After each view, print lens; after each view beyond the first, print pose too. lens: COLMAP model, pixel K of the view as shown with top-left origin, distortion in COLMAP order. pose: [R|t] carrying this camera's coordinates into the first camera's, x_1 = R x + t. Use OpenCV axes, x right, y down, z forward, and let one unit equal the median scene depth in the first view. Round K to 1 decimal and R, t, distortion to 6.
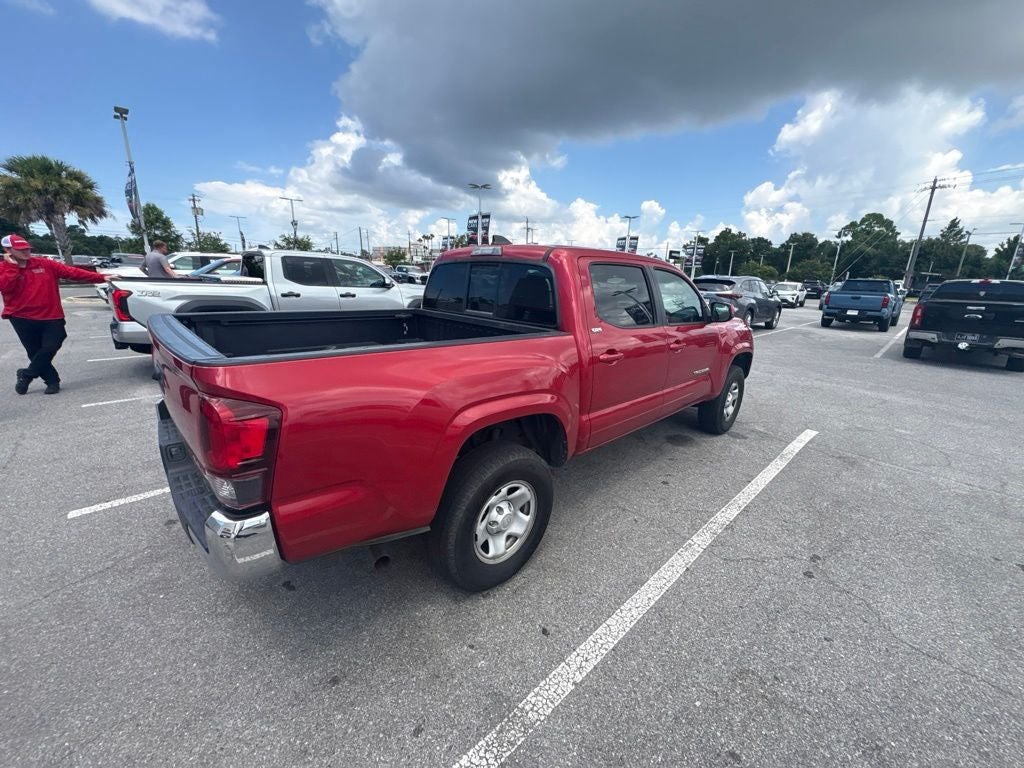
lens RADIAL K [[406.8, 0, 511.4], [0, 406.8, 387.0], [0, 0, 1]] dist [0.000274, -0.000005]
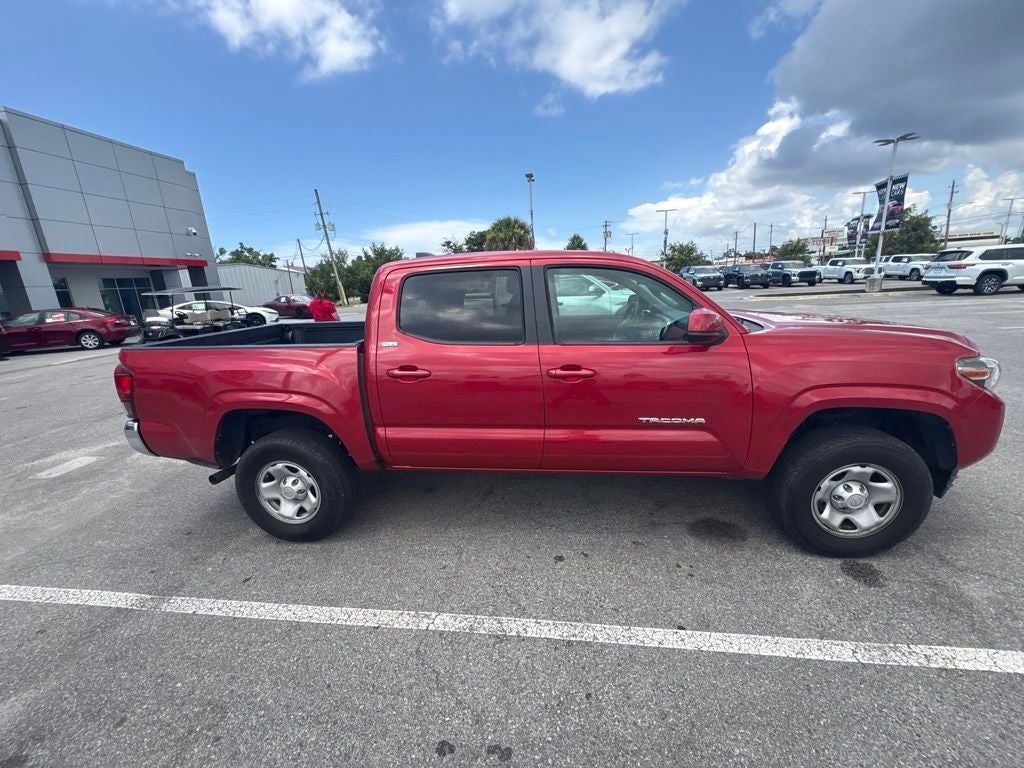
lens RADIAL K [[406.8, 0, 510.7], [0, 406.8, 383.7], [0, 0, 1]] dist [0.000274, -0.000005]
pose [[0.623154, 0.125234, -0.772007, 0.666039], [-0.136691, 0.989343, 0.050155, -0.077923], [0.770061, 0.074273, 0.633632, 0.351836]]
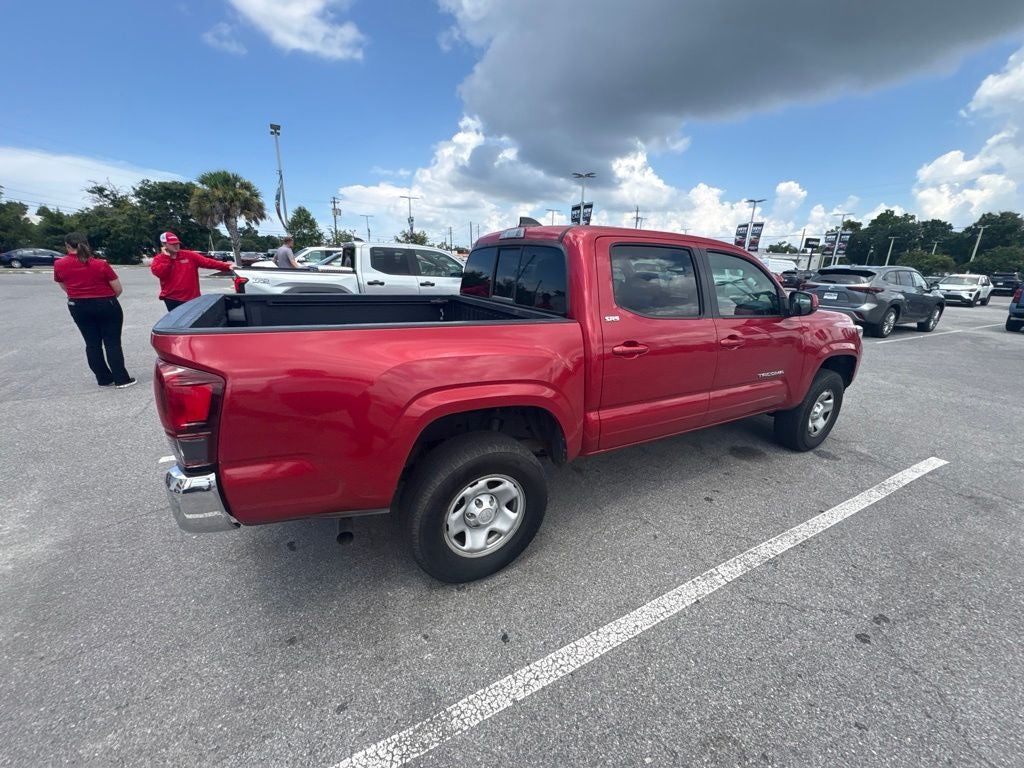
lens RADIAL K [[406.8, 0, 511.5], [0, 406.8, 386.3], [0, 0, 1]] dist [0.000274, -0.000005]
pose [[0.968967, 0.066420, -0.238101, 0.125935], [-0.062750, 0.997765, 0.022966, 0.000945], [0.239094, -0.007312, 0.970969, 0.044766]]
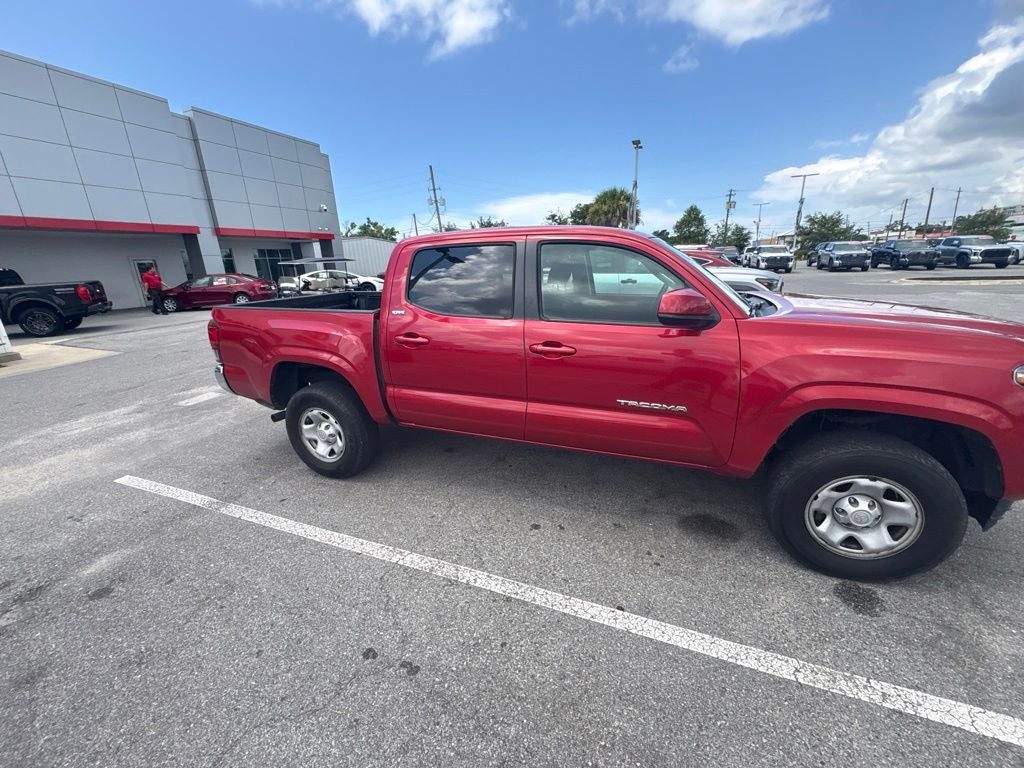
lens RADIAL K [[406.8, 0, 510.7], [0, 406.8, 382.7], [0, 0, 1]] dist [0.000274, -0.000005]
pose [[0.411700, 0.213527, -0.885951, 0.767970], [-0.193506, 0.970477, 0.143977, -0.099865], [0.890538, 0.112161, 0.440864, 0.465351]]
